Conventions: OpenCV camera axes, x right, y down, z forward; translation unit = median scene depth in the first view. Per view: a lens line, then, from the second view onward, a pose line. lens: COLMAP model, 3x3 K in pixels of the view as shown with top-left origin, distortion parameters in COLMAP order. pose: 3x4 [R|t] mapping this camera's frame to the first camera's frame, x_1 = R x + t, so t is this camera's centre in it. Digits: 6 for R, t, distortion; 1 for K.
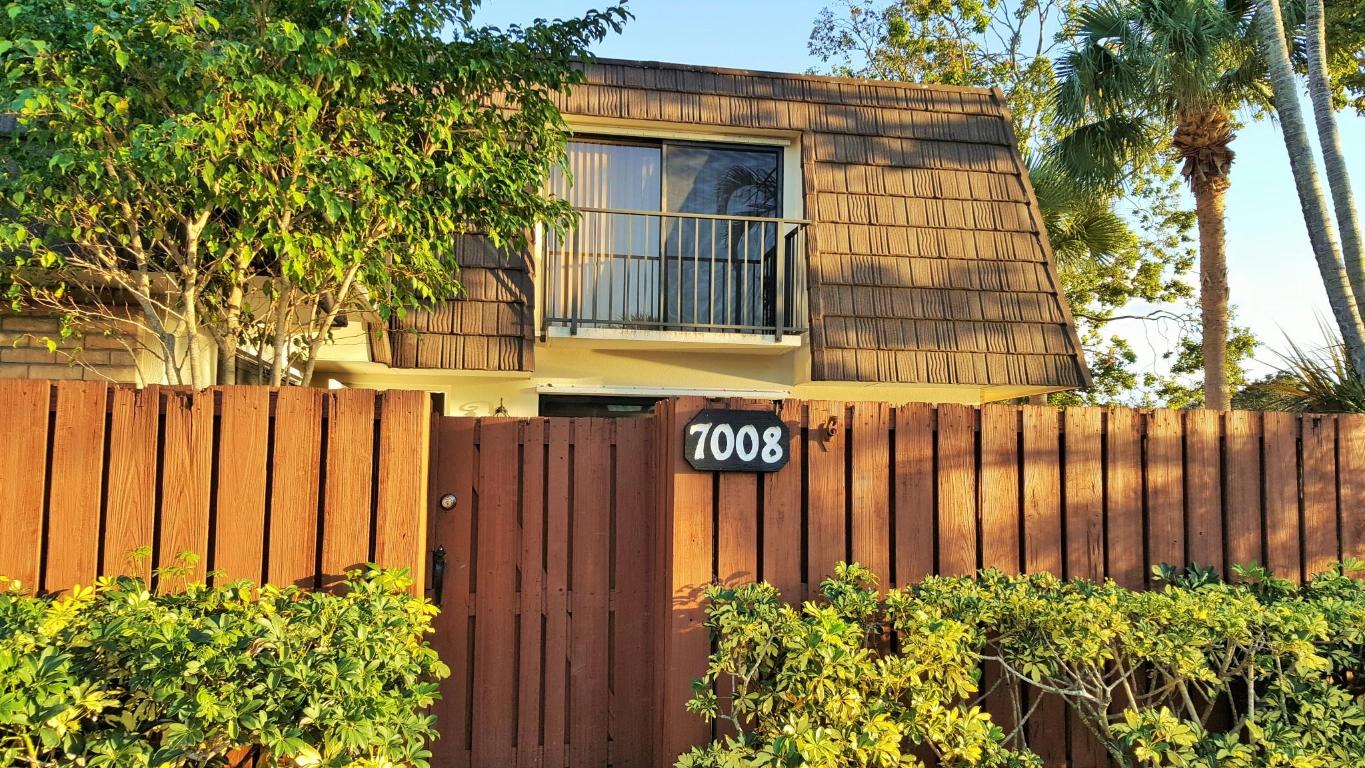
lens RADIAL K [[1144.4, 0, 682.5], [0, 1144.4, 384.0], [0, 0, 1]] dist [0.058761, -0.078790]
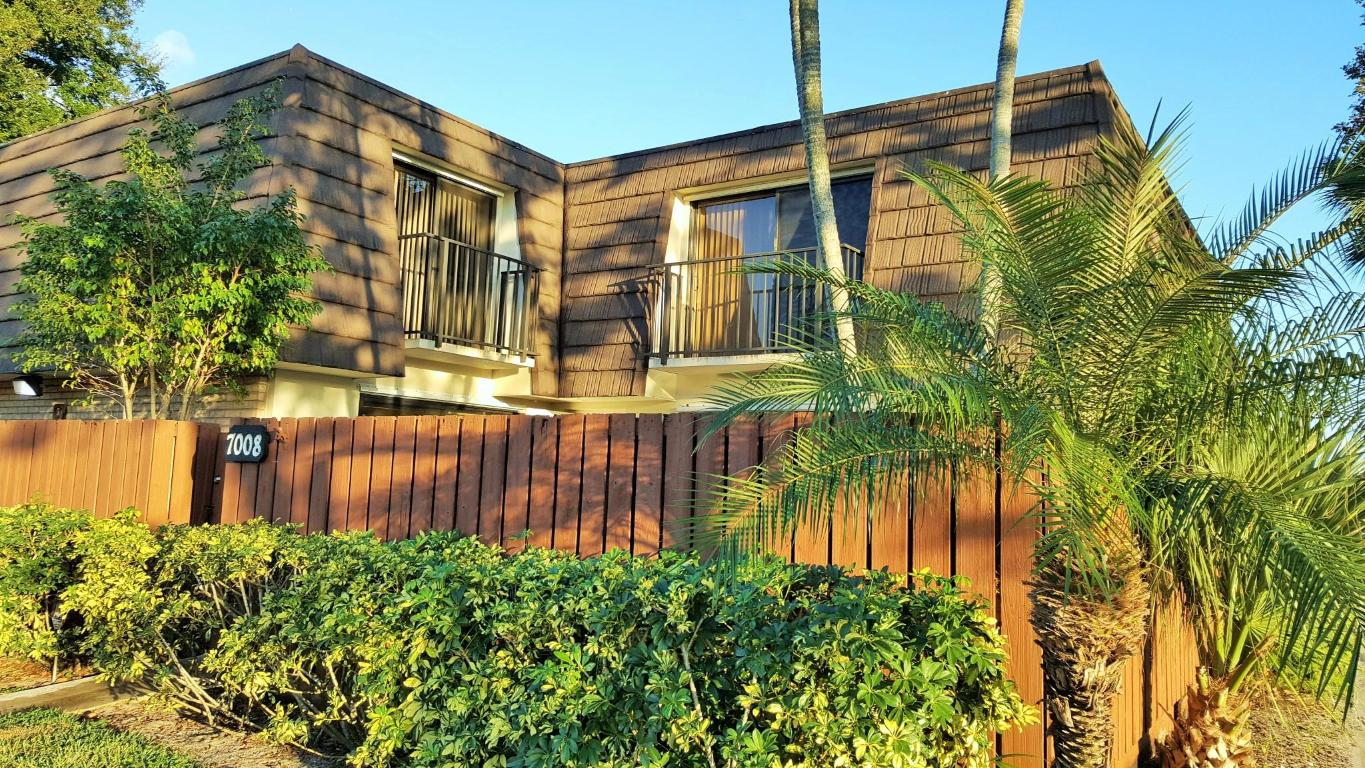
lens RADIAL K [[1064.5, 0, 537.7], [0, 1064.5, 351.9], [0, 0, 1]] dist [0.154609, -0.115943]
pose [[0.674558, -0.076127, -0.734287, 0.622029], [0.039220, 0.996960, -0.067330, 0.015538], [0.737180, 0.016620, 0.675492, 0.092429]]
